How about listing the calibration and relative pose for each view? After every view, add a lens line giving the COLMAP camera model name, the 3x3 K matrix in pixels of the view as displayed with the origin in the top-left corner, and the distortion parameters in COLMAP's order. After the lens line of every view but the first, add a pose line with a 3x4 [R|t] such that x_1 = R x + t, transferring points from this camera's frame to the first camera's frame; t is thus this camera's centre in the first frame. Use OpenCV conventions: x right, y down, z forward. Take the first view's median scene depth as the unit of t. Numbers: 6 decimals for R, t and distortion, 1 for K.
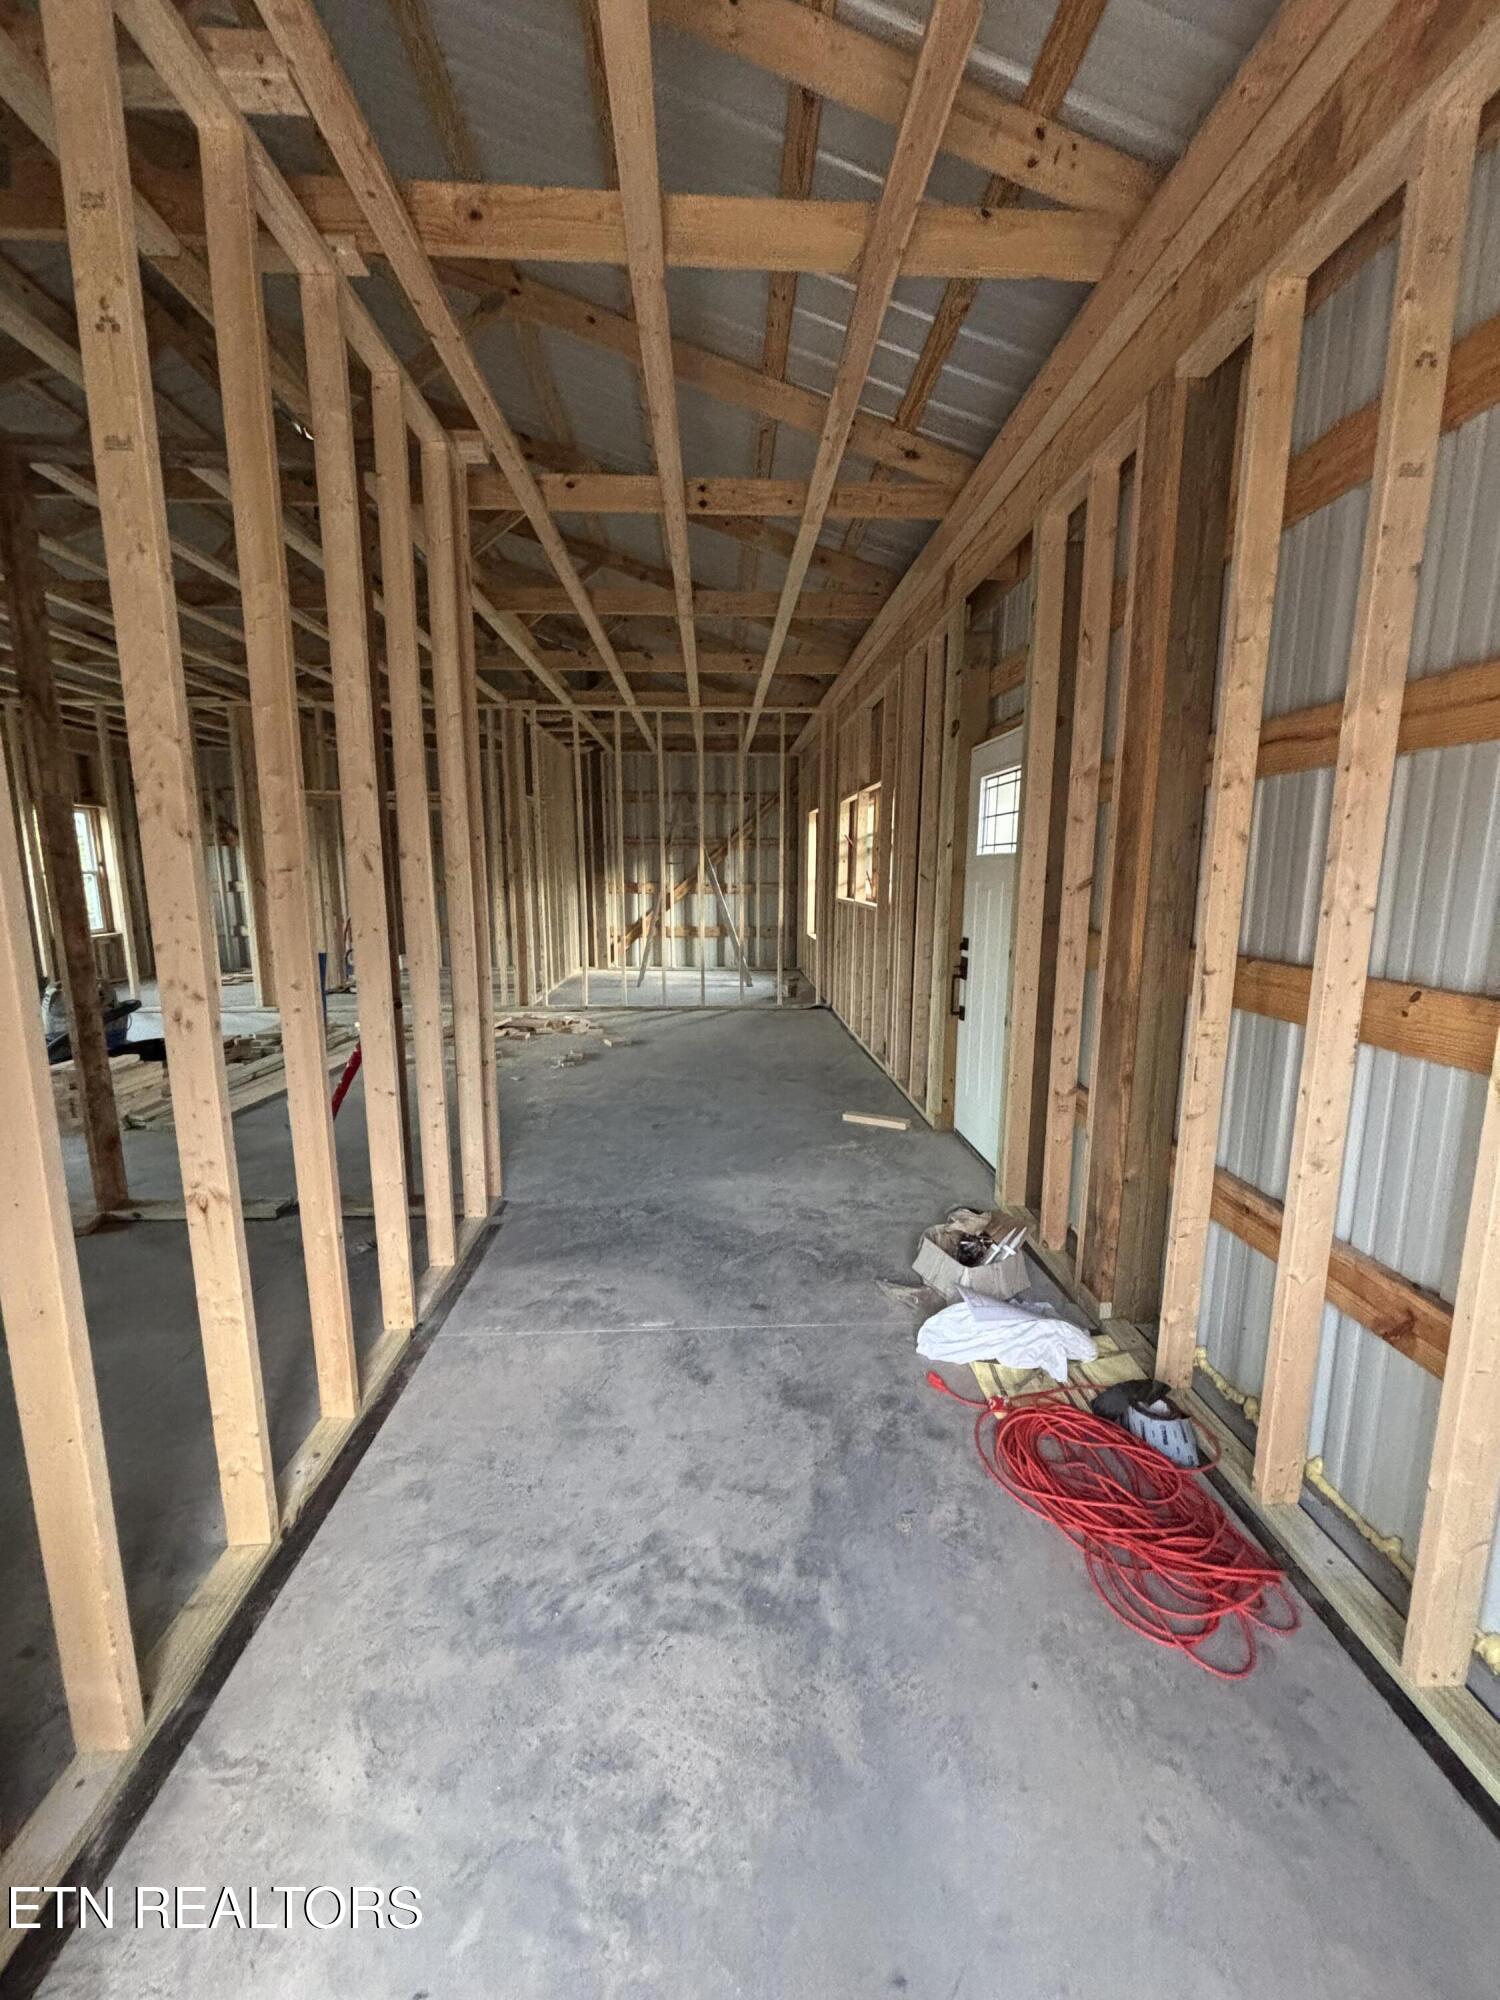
lens RADIAL K [[803.8, 0, 747.3], [0, 803.8, 1008.4], [0, 0, 1]] dist [-0.013580, -0.000546]
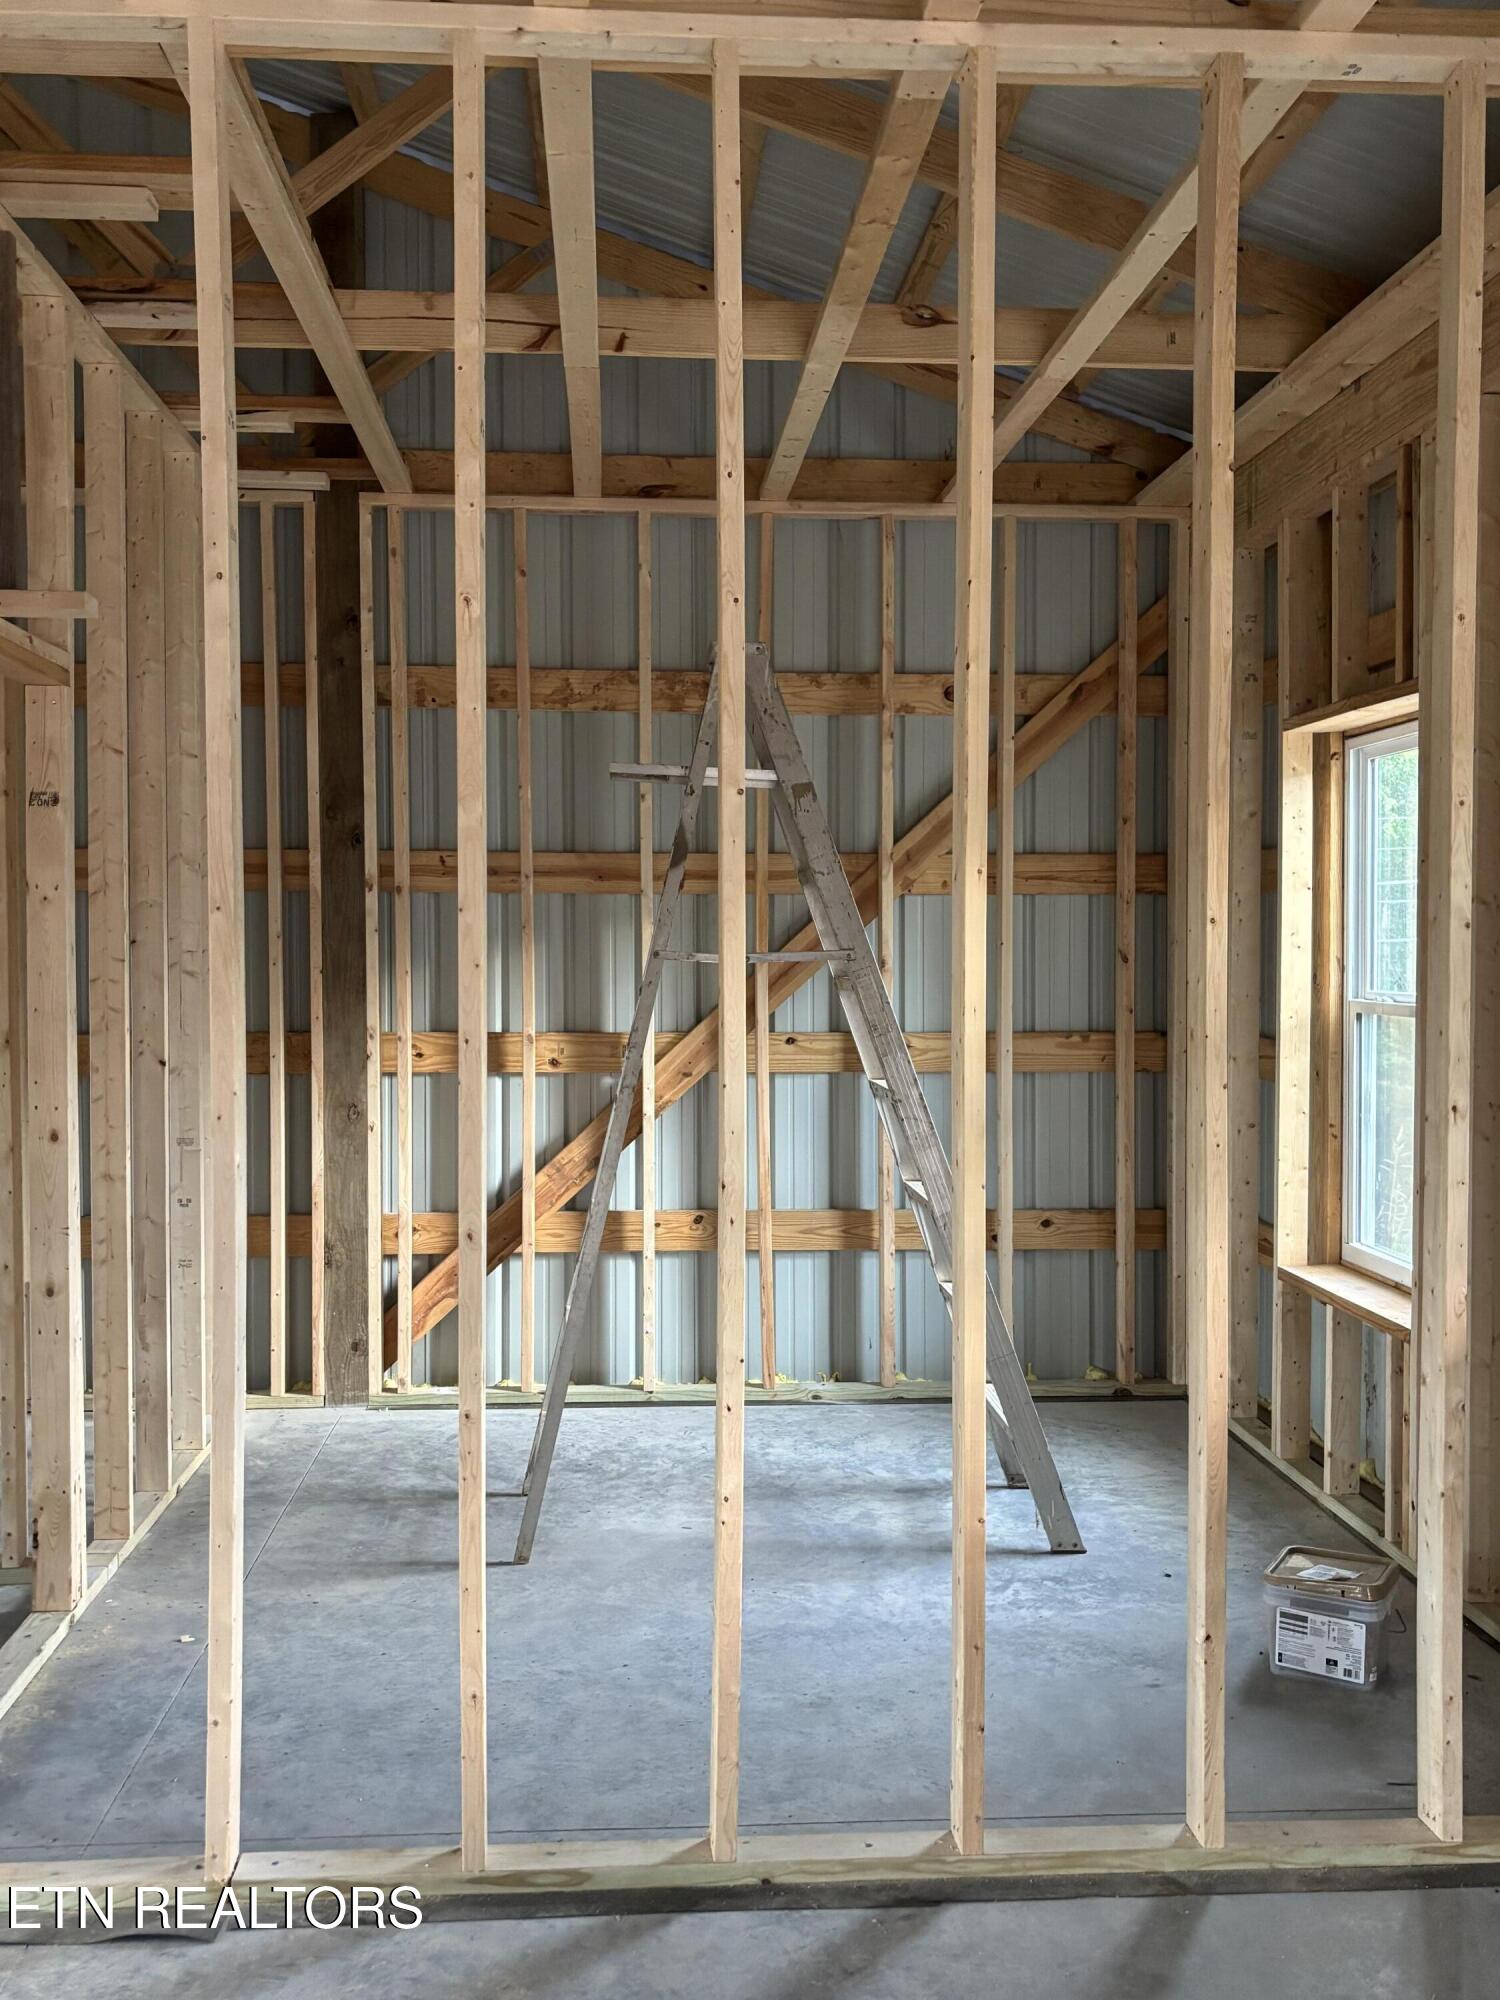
lens RADIAL K [[1852.0, 0, 751.4], [0, 1852.0, 994.6], [0, 0, 1]] dist [0.038864, 0.000000]
pose [[0.999859, 0.000442, 0.016760, -0.072362], [0.001934, 0.989938, -0.141491, -0.089240], [-0.016654, 0.141504, 0.989798, 0.451539]]
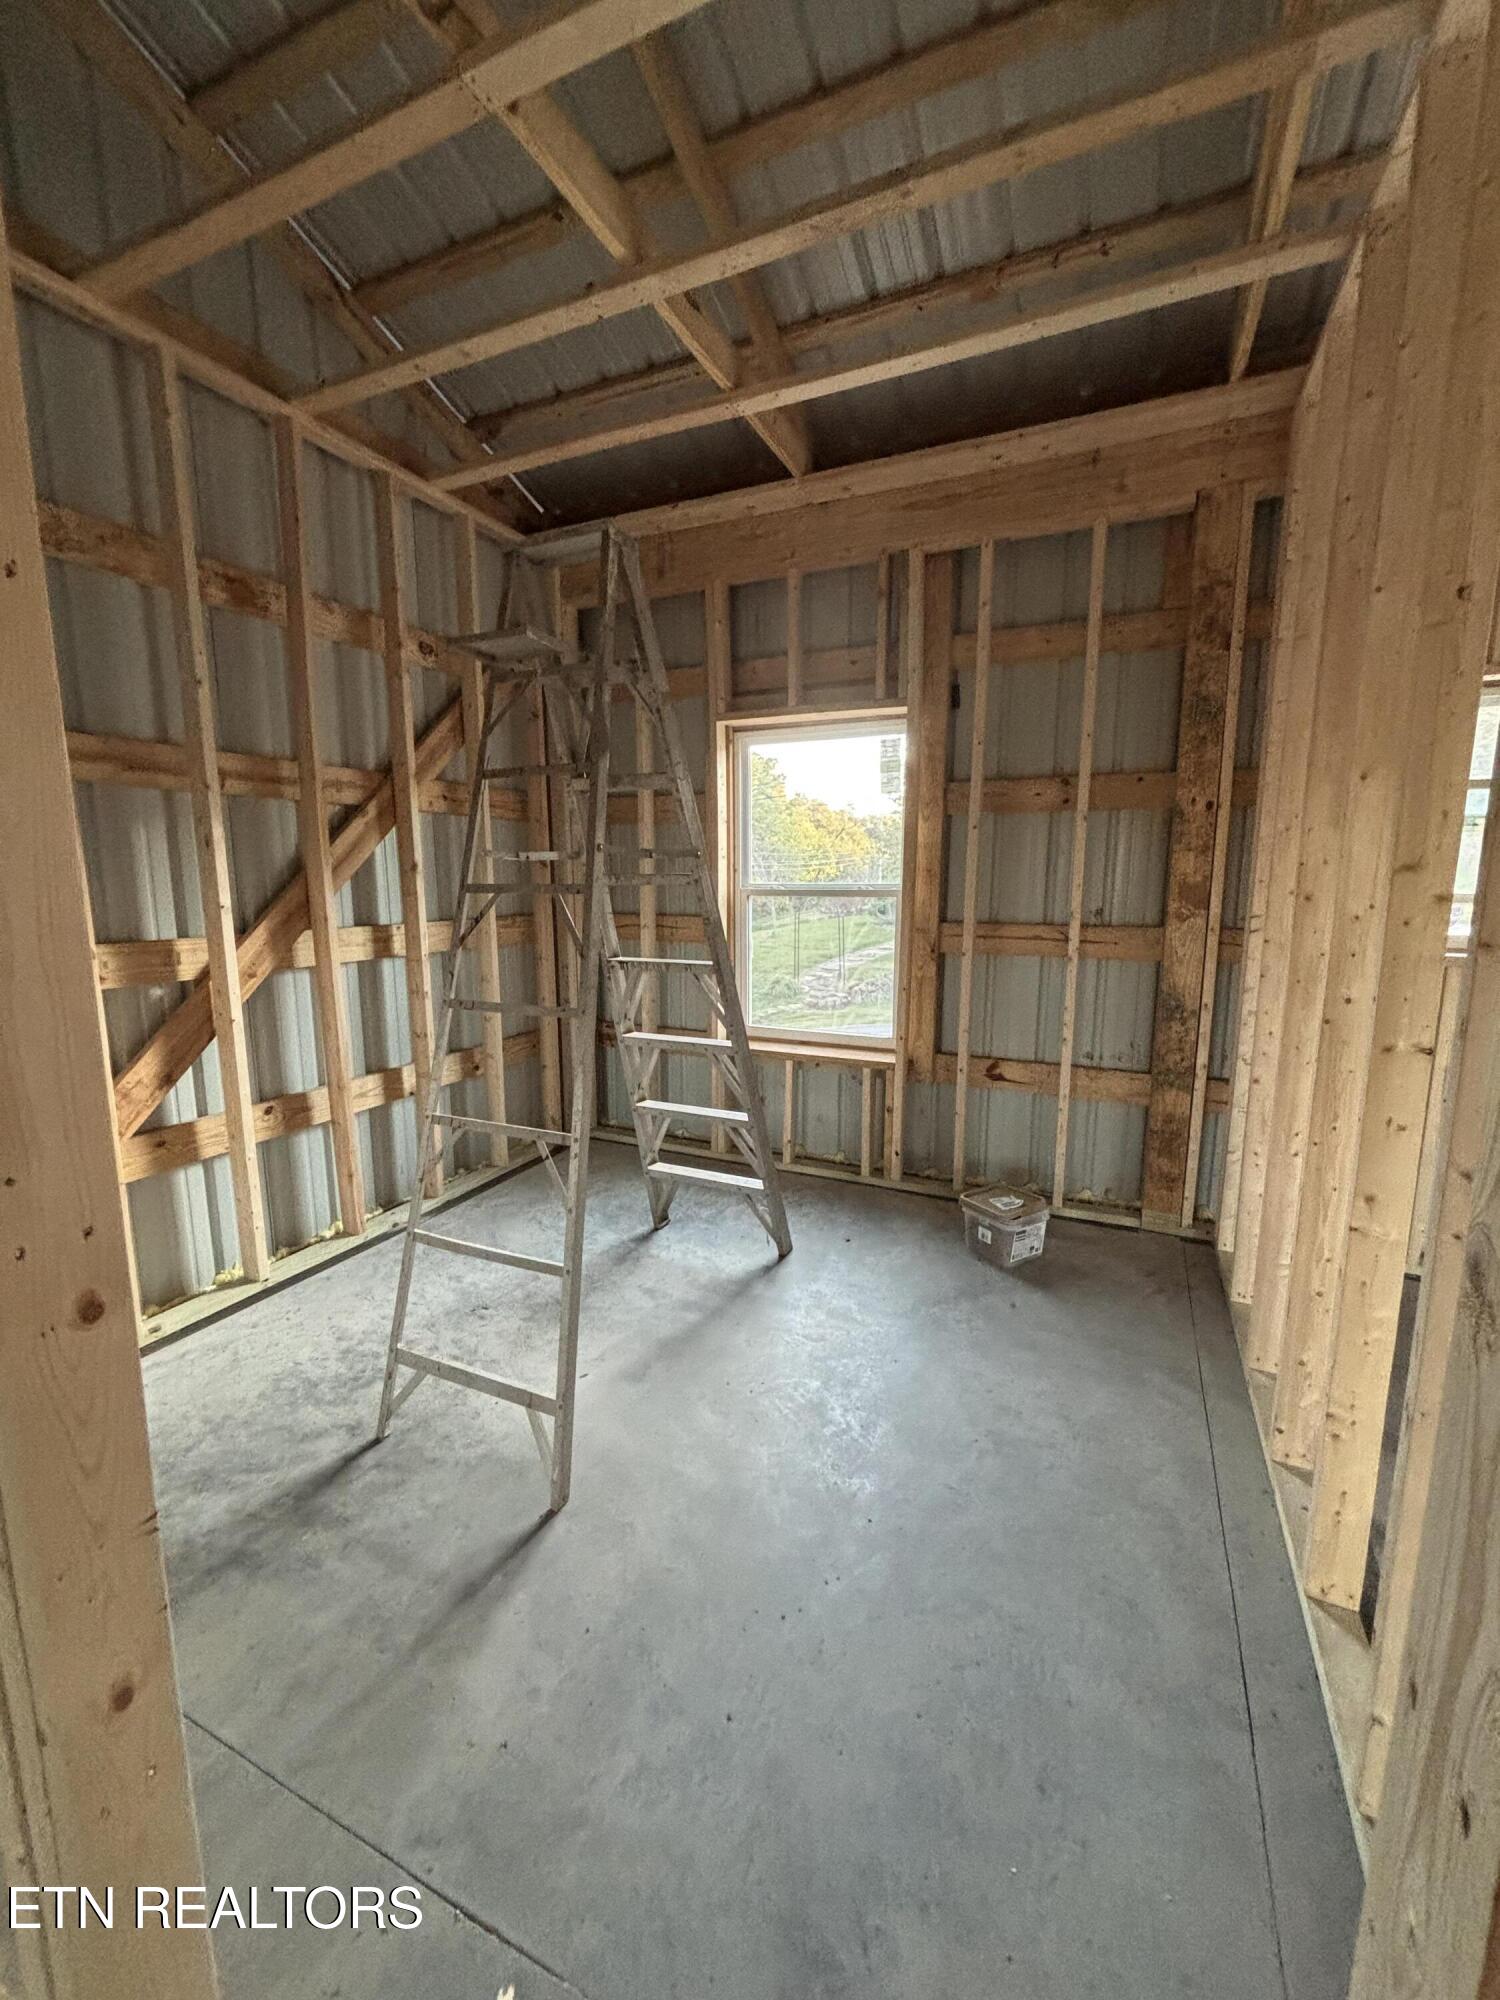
lens RADIAL K [[803.8, 0, 758.0], [0, 803.8, 1005.4], [0, 0, 1]] dist [-0.013580, -0.000546]
pose [[0.455604, -0.144949, 0.878302, -0.218185], [0.153649, 0.984651, 0.082797, -0.128879], [-0.876822, 0.097228, 0.470882, 0.735635]]
